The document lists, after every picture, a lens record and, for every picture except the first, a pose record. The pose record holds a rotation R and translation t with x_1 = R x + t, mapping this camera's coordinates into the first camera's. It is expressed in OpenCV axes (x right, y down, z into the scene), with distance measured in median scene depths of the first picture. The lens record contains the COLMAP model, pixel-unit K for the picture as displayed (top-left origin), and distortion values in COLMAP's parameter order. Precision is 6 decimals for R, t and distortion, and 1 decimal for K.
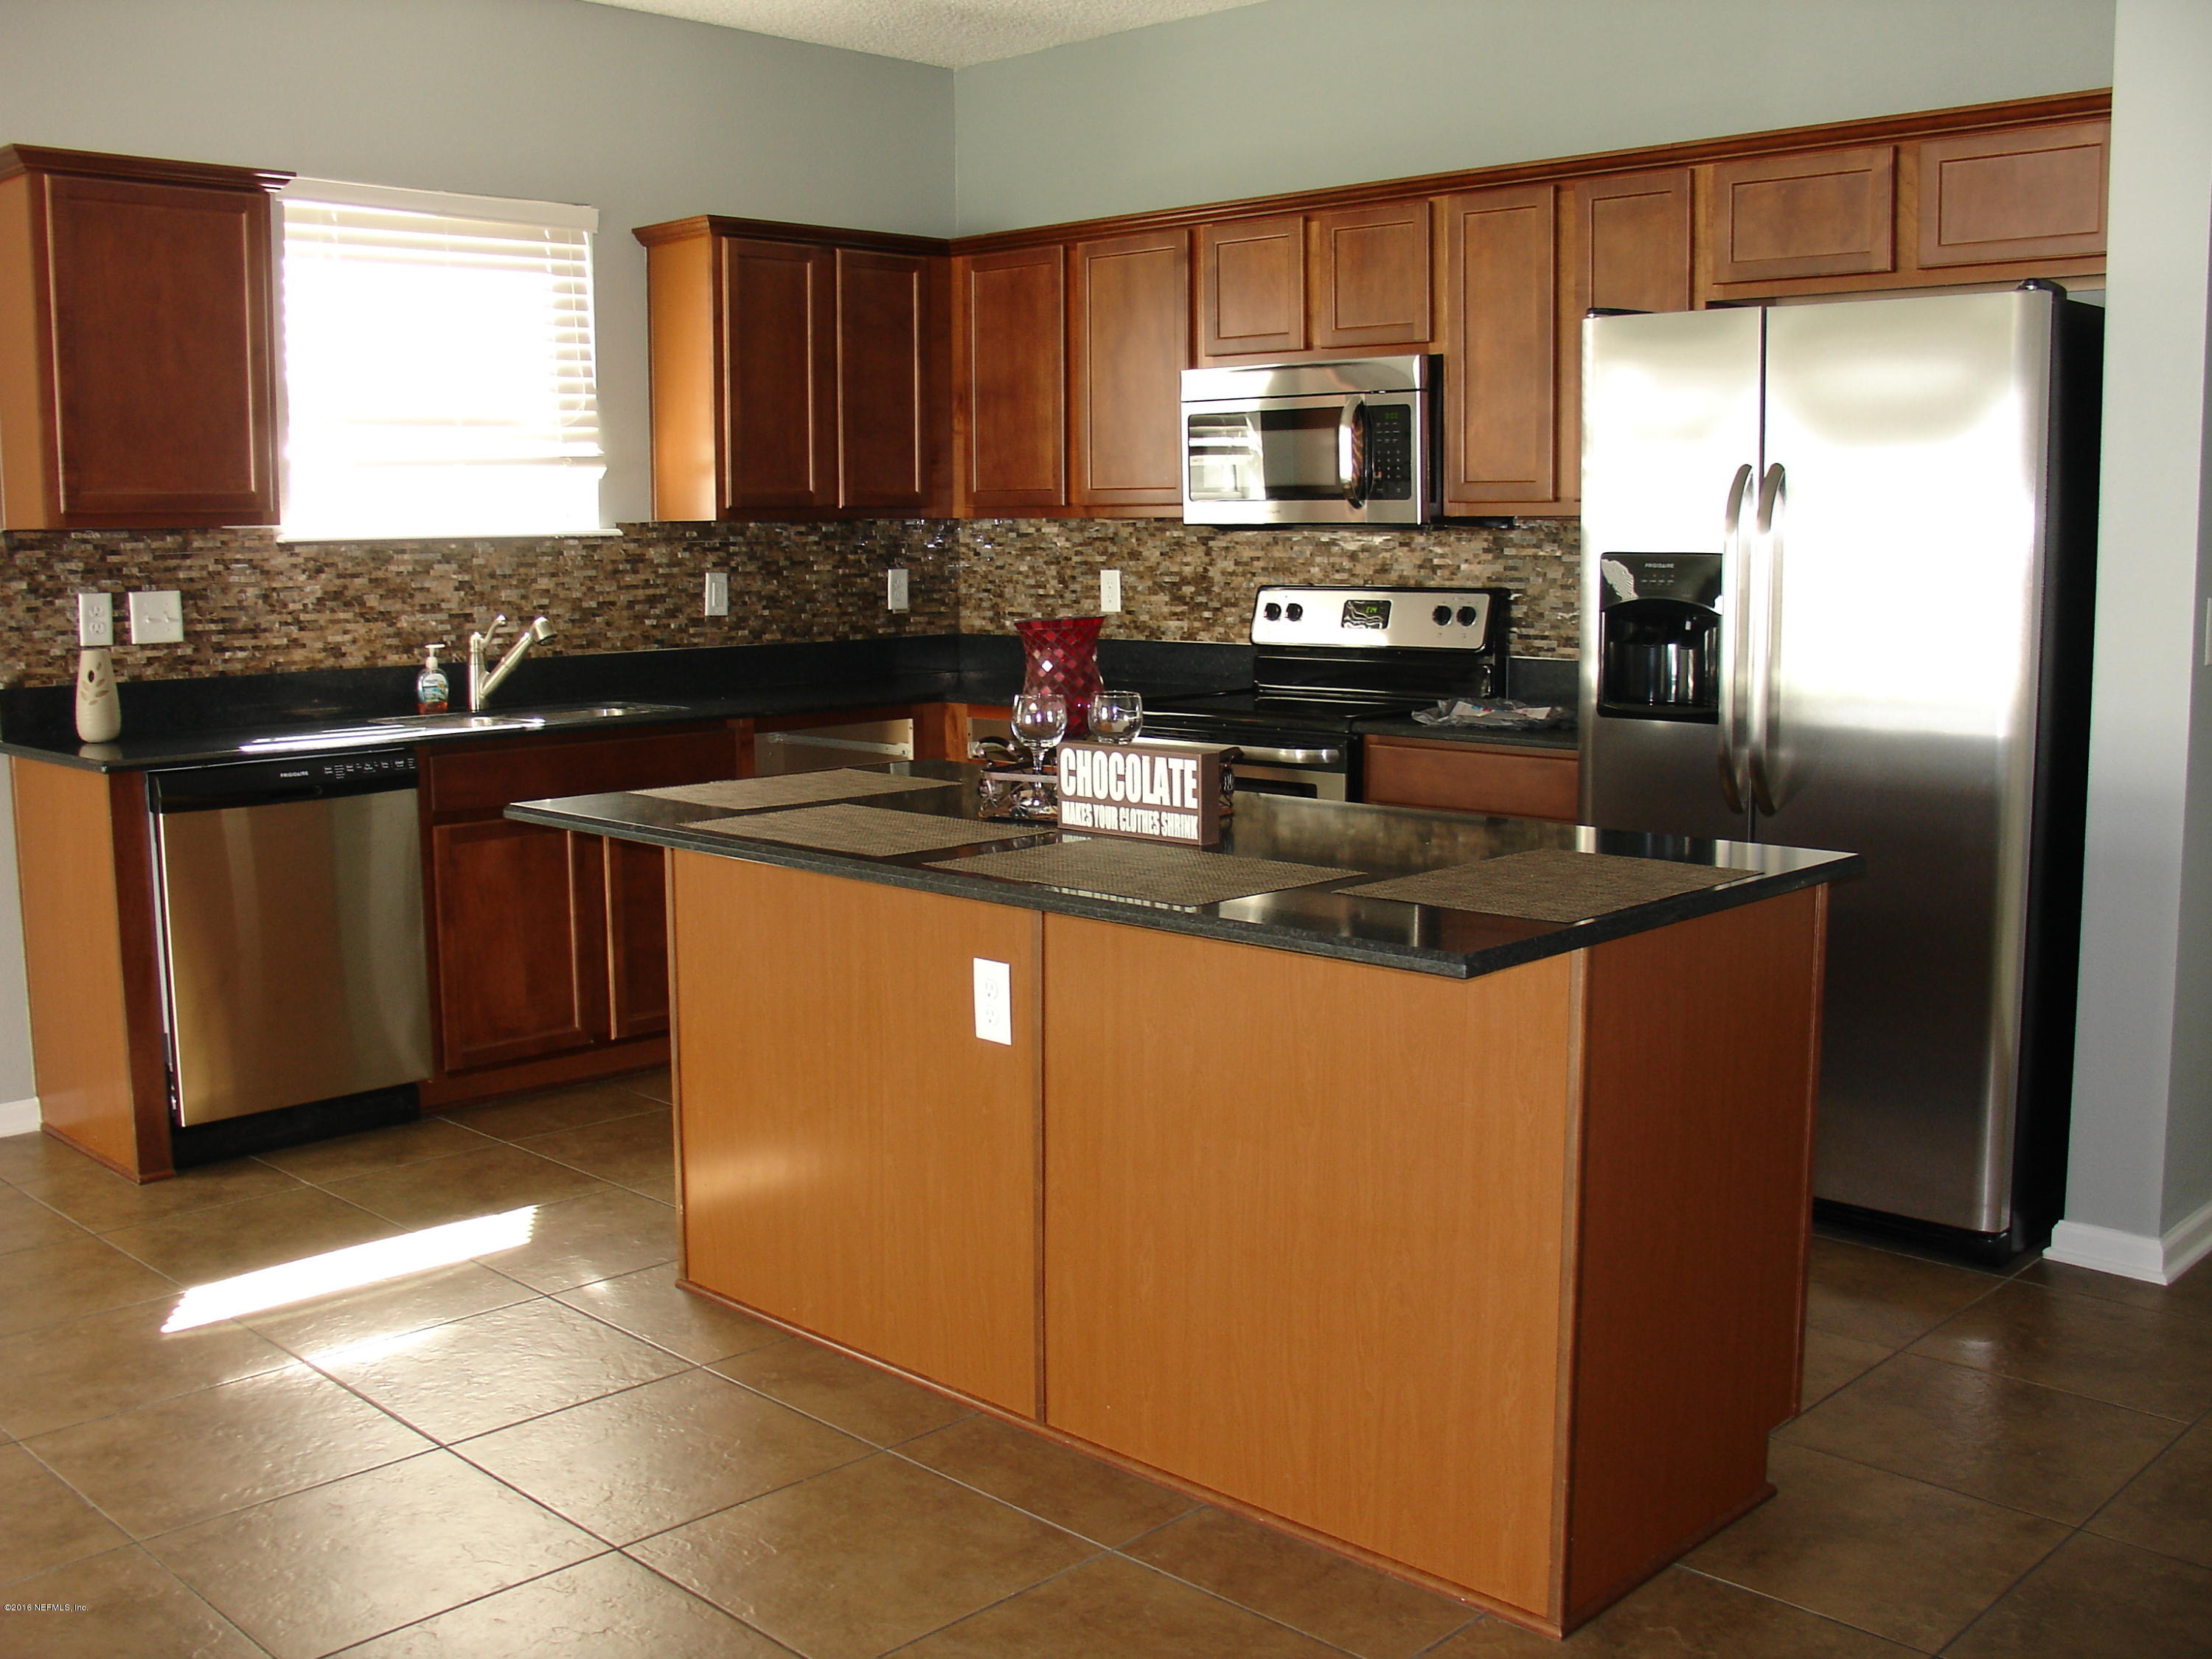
lens RADIAL K [[2202.3, 0, 1091.7], [0, 2202.3, 798.7], [0, 0, 1]] dist [-0.200411, 0.228470]
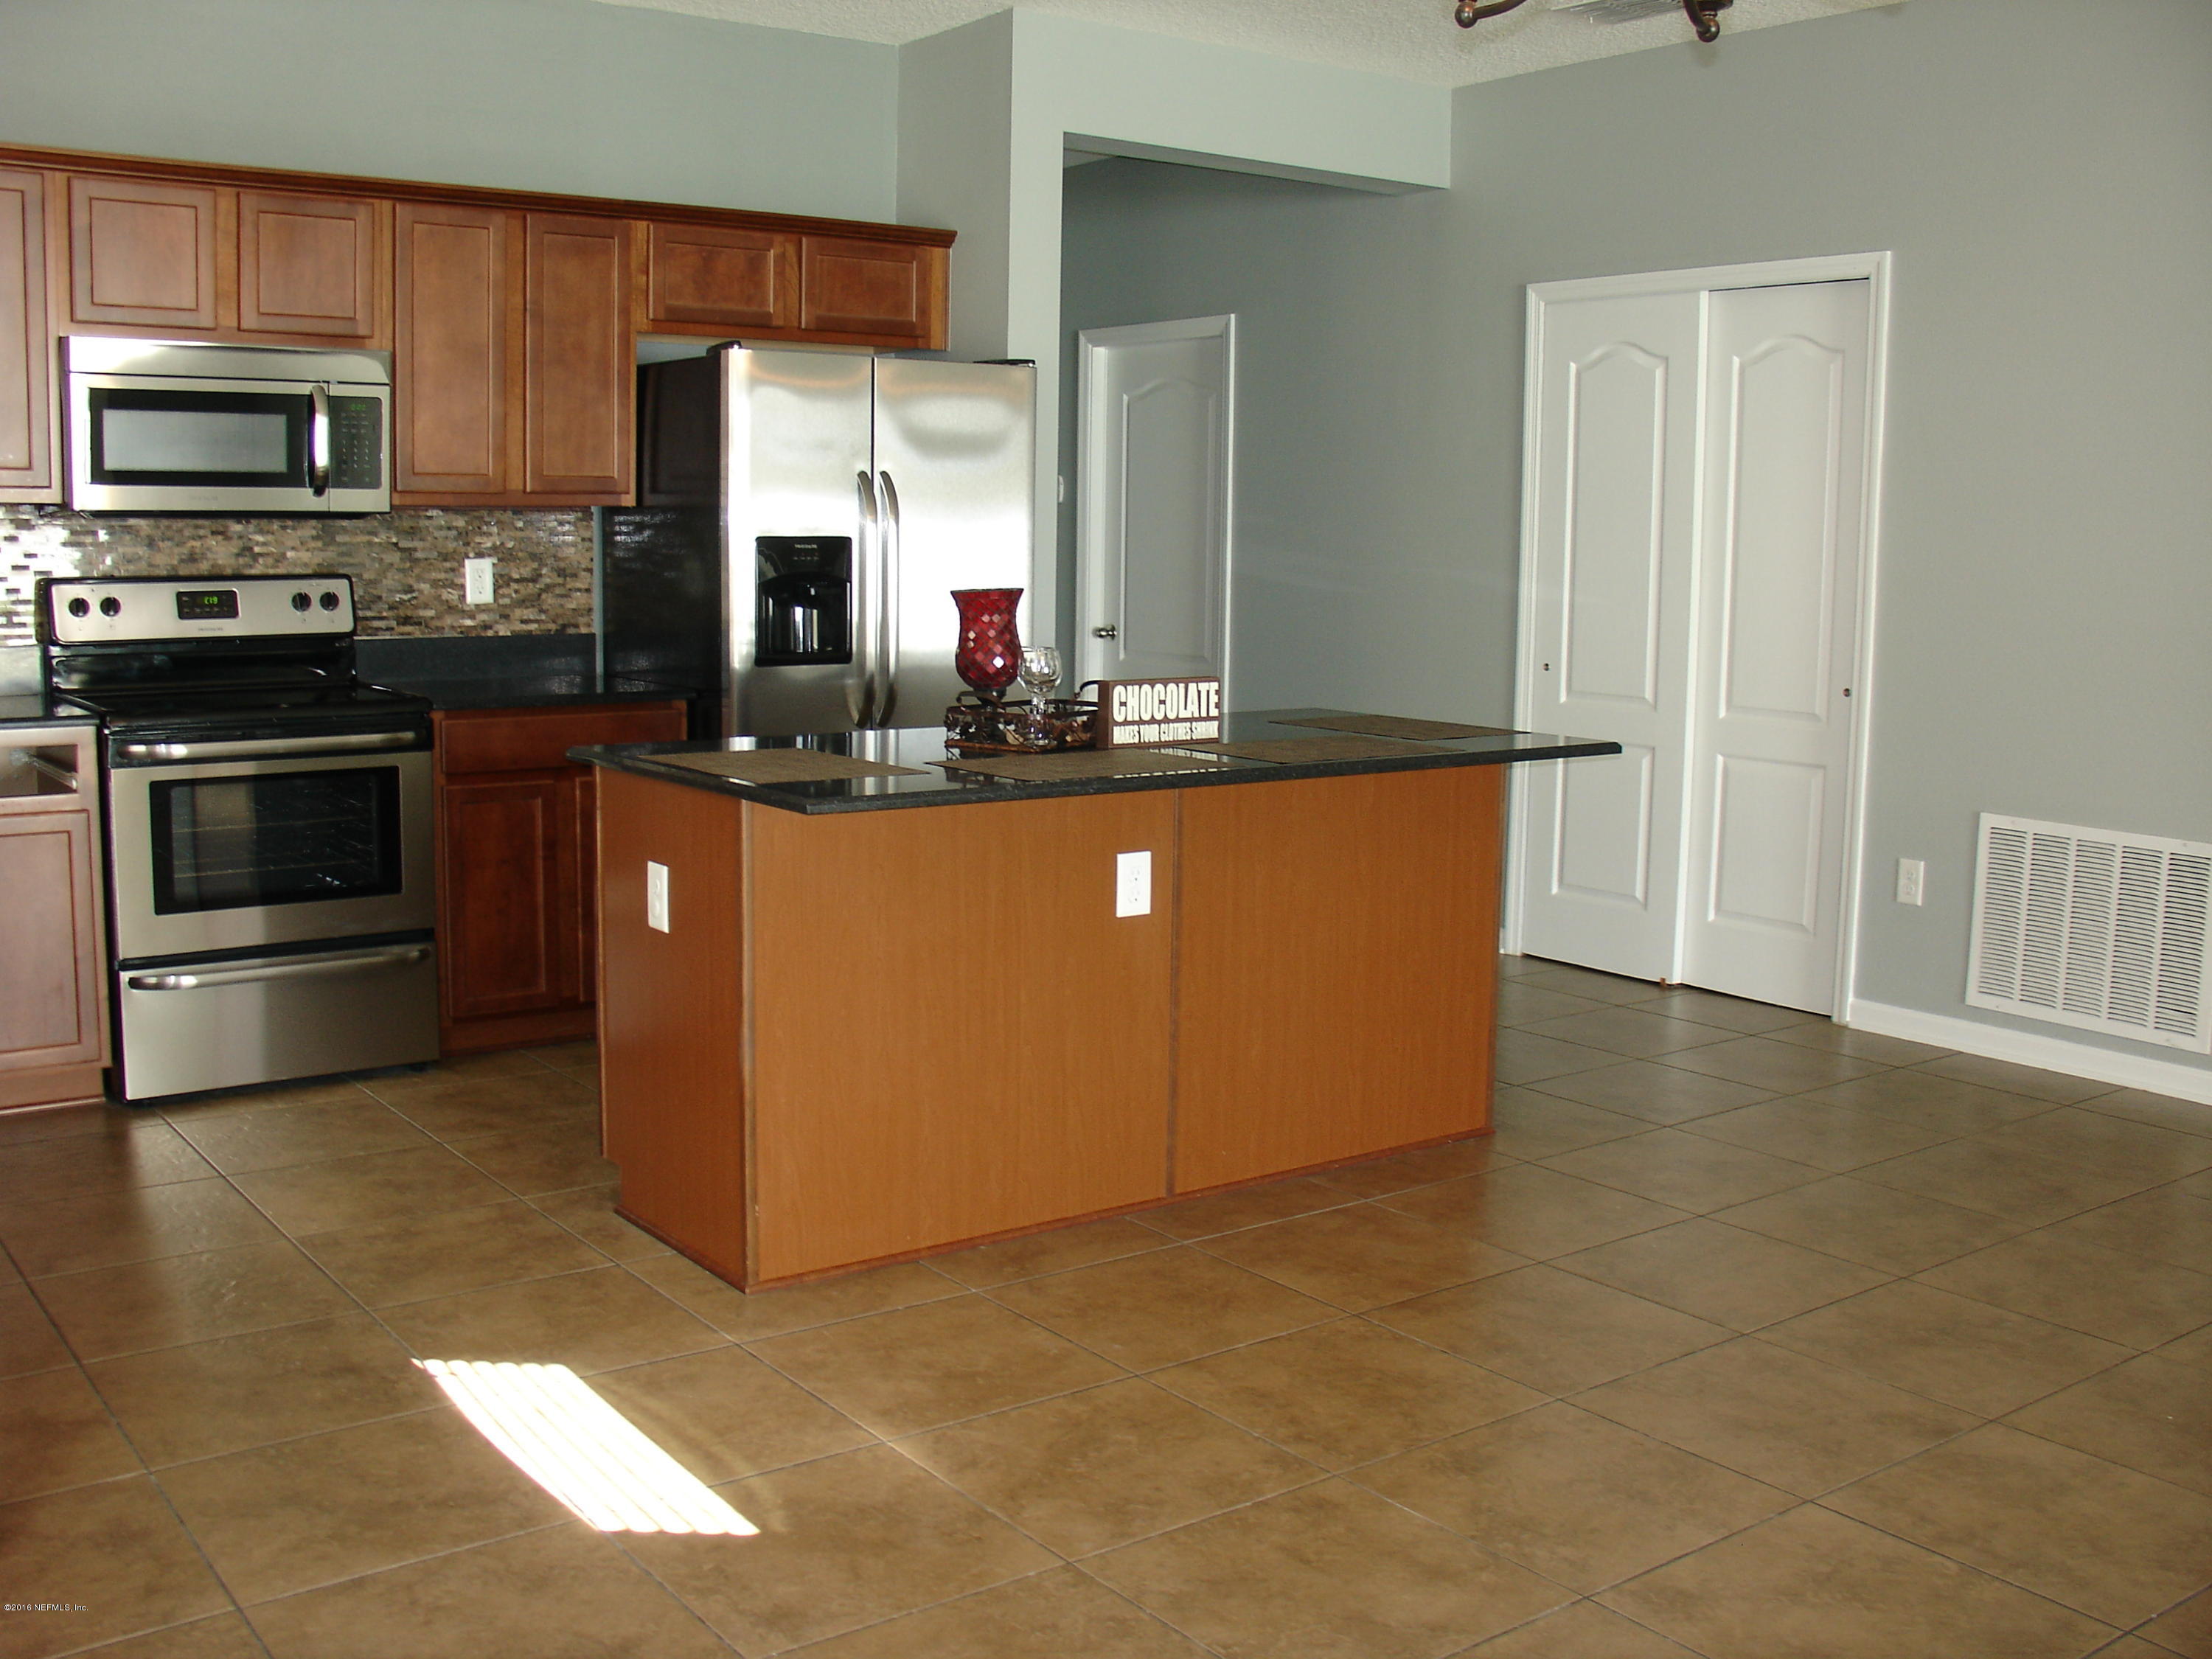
lens RADIAL K [[2202.3, 0, 1091.7], [0, 2202.3, 798.7], [0, 0, 1]] dist [-0.200411, 0.228470]
pose [[0.158735, -0.111199, 0.981039, -0.781437], [0.105870, 0.989825, 0.095065, -0.049339], [-0.981629, 0.088772, 0.168893, 0.478680]]
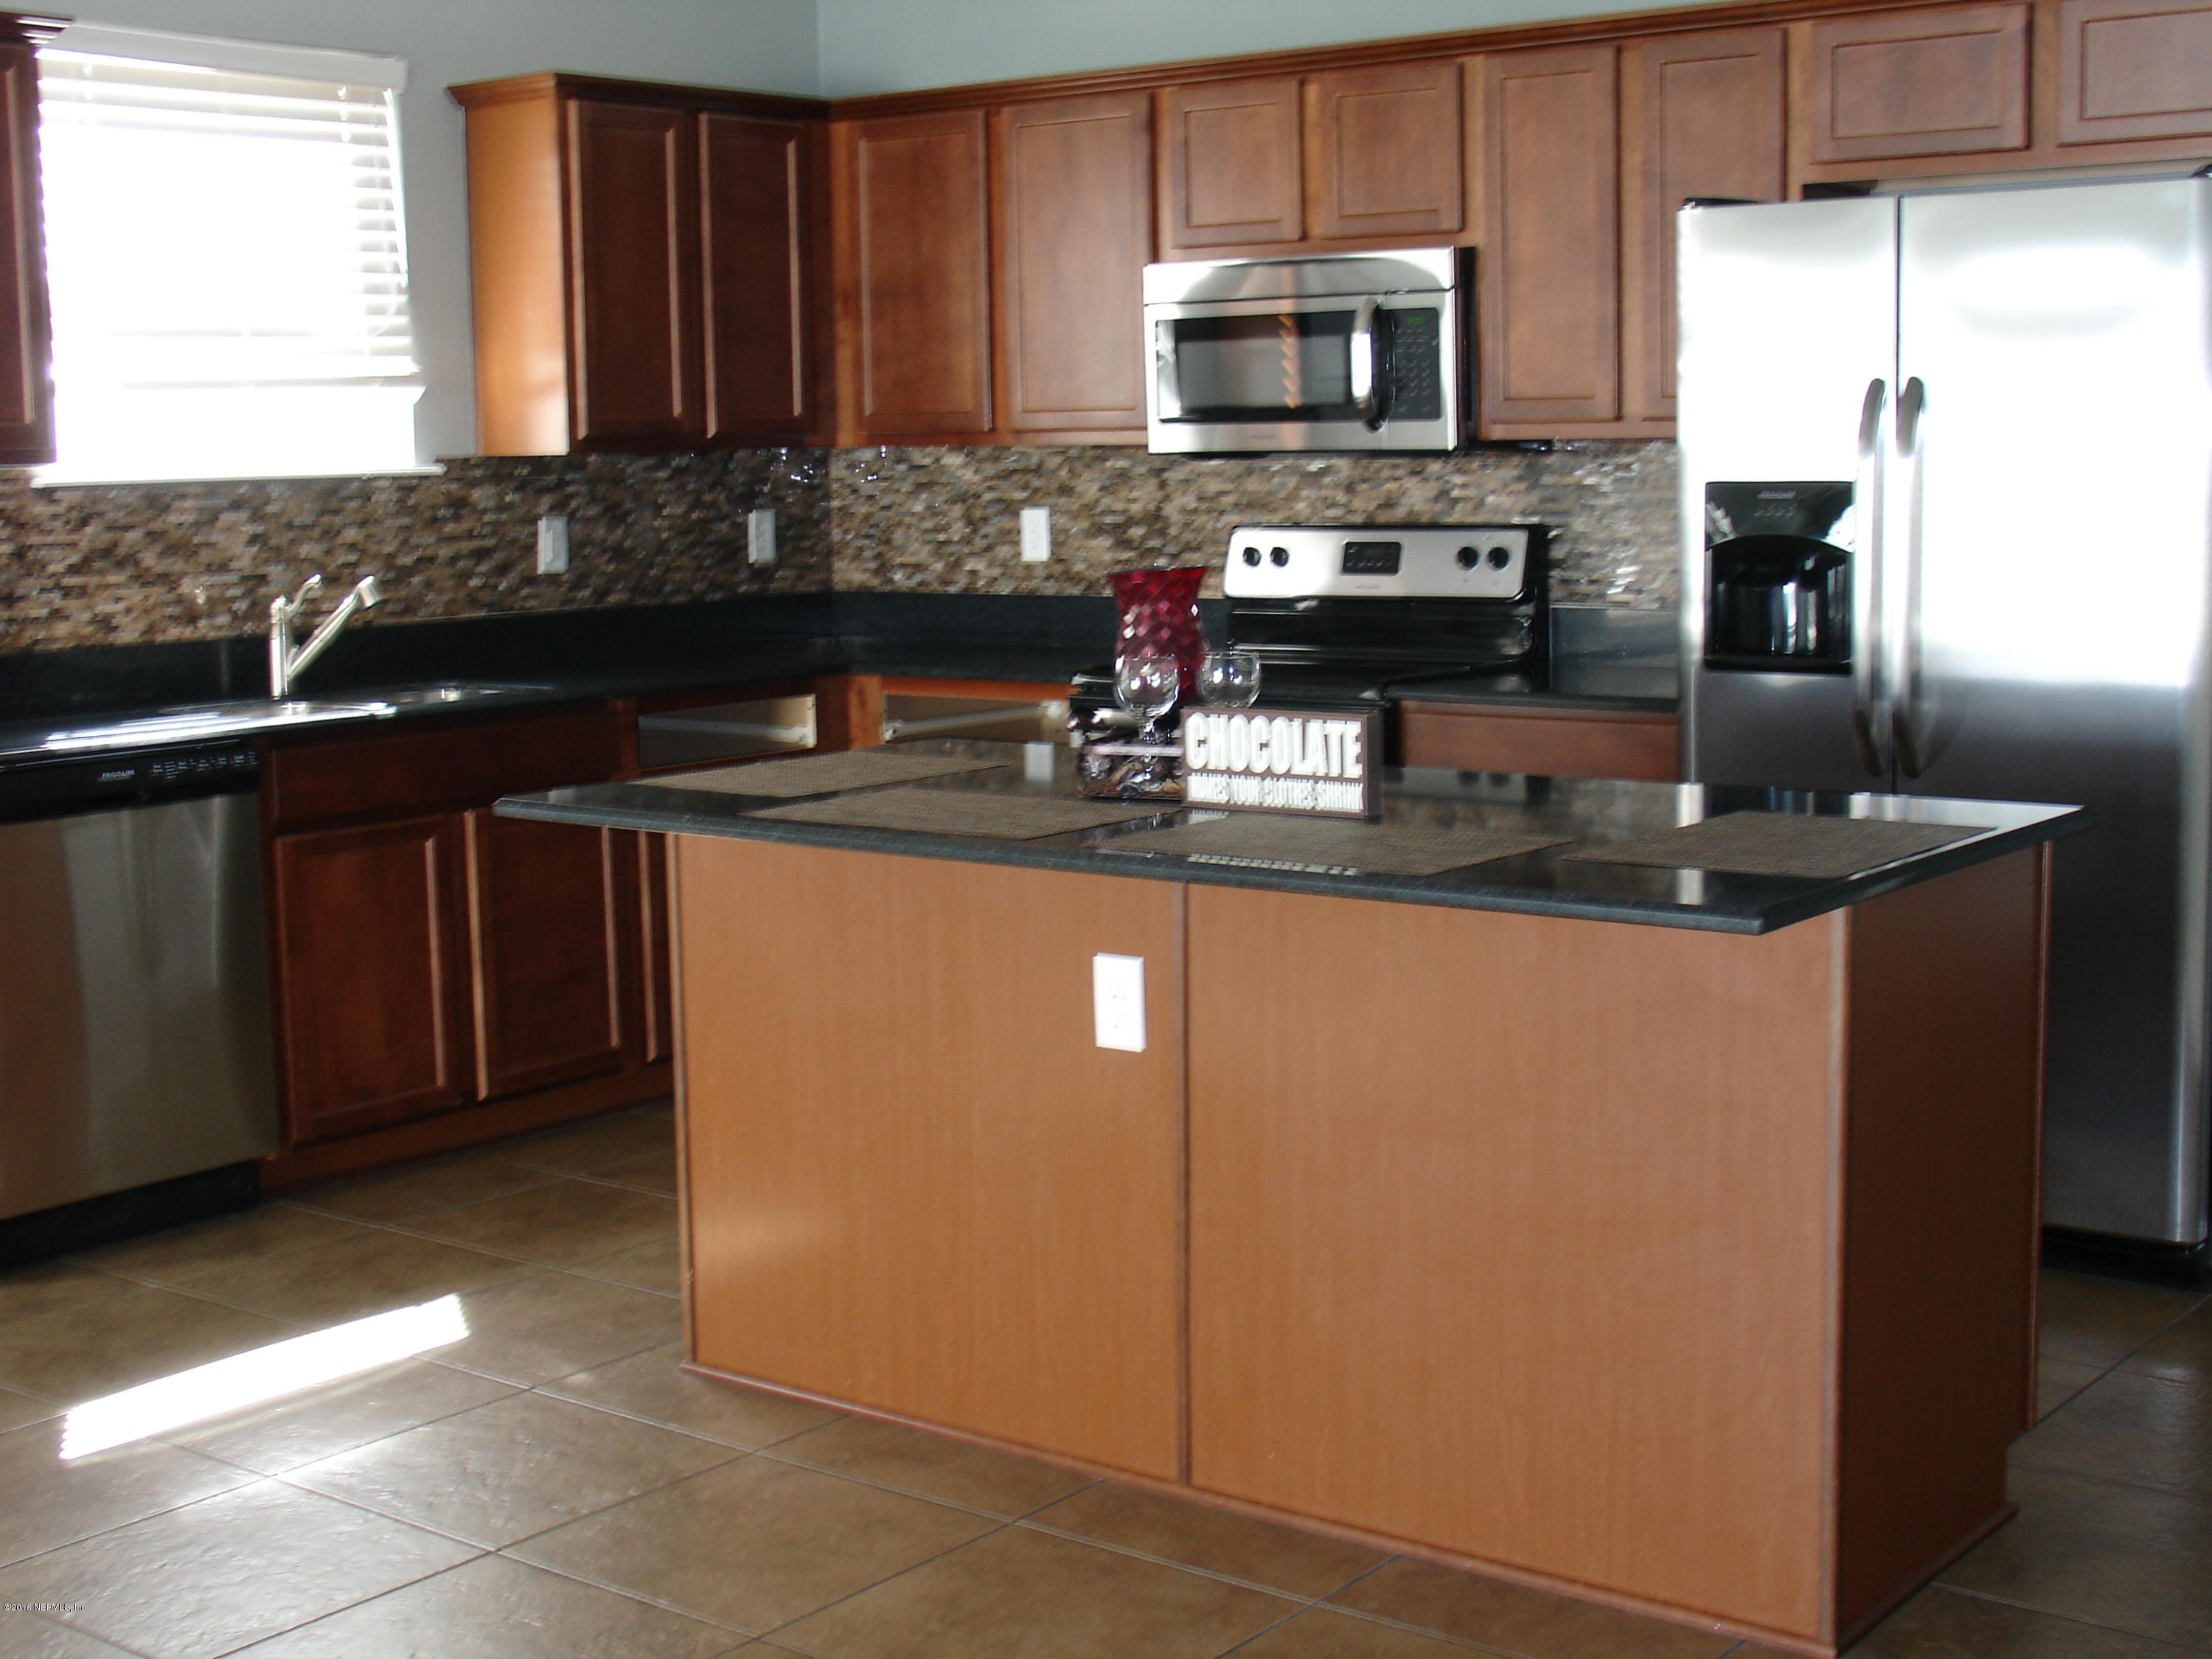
lens RADIAL K [[2960.0, 0, 1096.4], [0, 2960.0, 818.0], [0, 0, 1]] dist [-0.125404, 0.238442]
pose [[0.993420, -0.025869, 0.111570, -0.110403], [0.025571, 0.999665, 0.004097, 0.007647], [-0.111638, -0.001217, 0.993748, -0.107286]]
